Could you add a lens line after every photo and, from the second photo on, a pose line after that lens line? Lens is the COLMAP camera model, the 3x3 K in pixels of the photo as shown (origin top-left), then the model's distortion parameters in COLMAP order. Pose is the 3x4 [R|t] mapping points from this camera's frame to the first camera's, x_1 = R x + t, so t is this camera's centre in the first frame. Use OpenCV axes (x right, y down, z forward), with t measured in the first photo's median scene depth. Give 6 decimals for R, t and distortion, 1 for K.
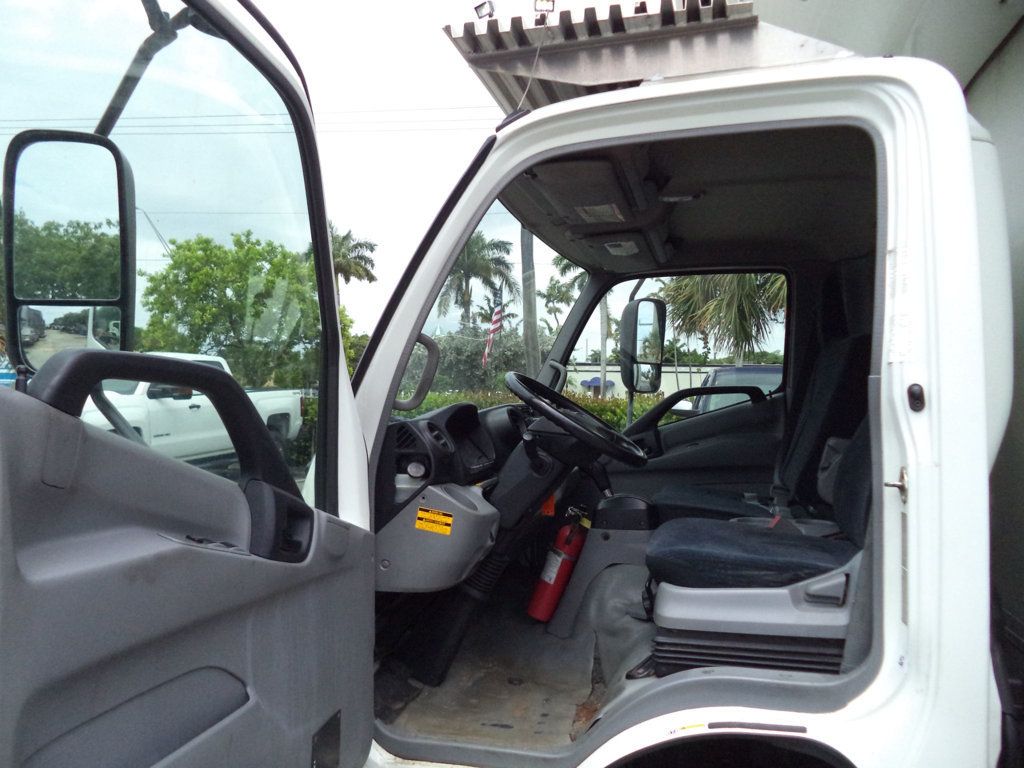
lens RADIAL K [[823.7, 0, 515.0], [0, 823.7, 388.4], [0, 0, 1]] dist [-0.015154, -0.015358]
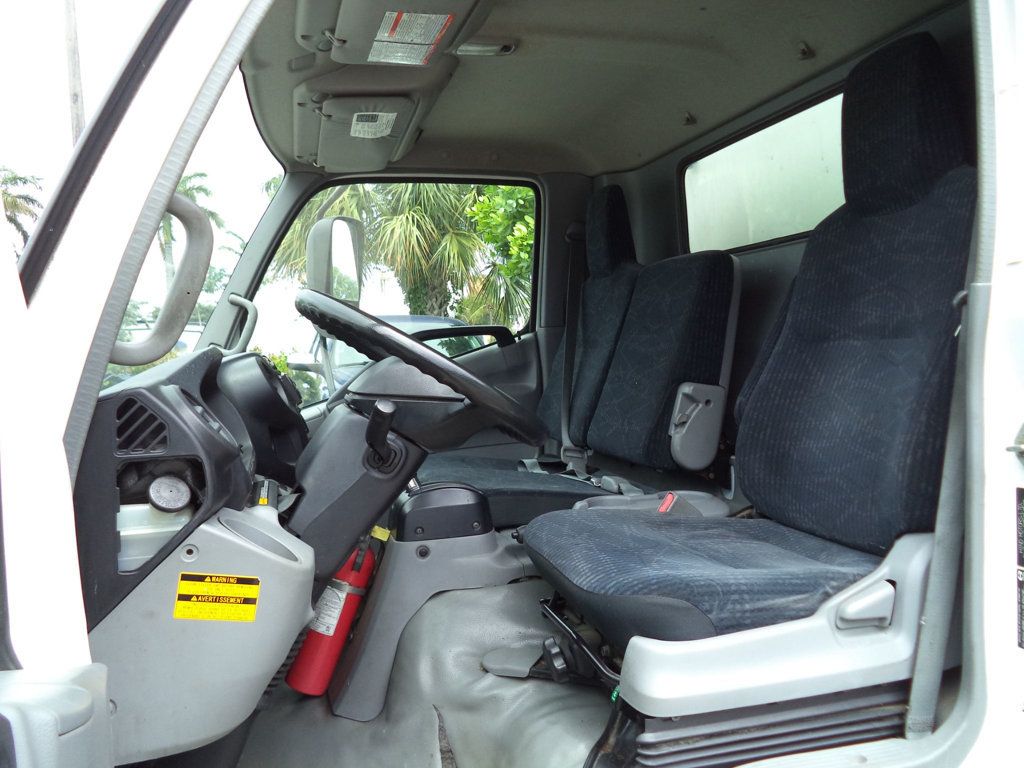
lens RADIAL K [[823.7, 0, 508.0], [0, 823.7, 380.9], [0, 0, 1]] dist [-0.015154, -0.015358]
pose [[0.875138, -0.045265, 0.481751, -0.169776], [0.022967, 0.998379, 0.052086, 0.016913], [-0.483327, -0.034518, 0.874759, 0.504640]]
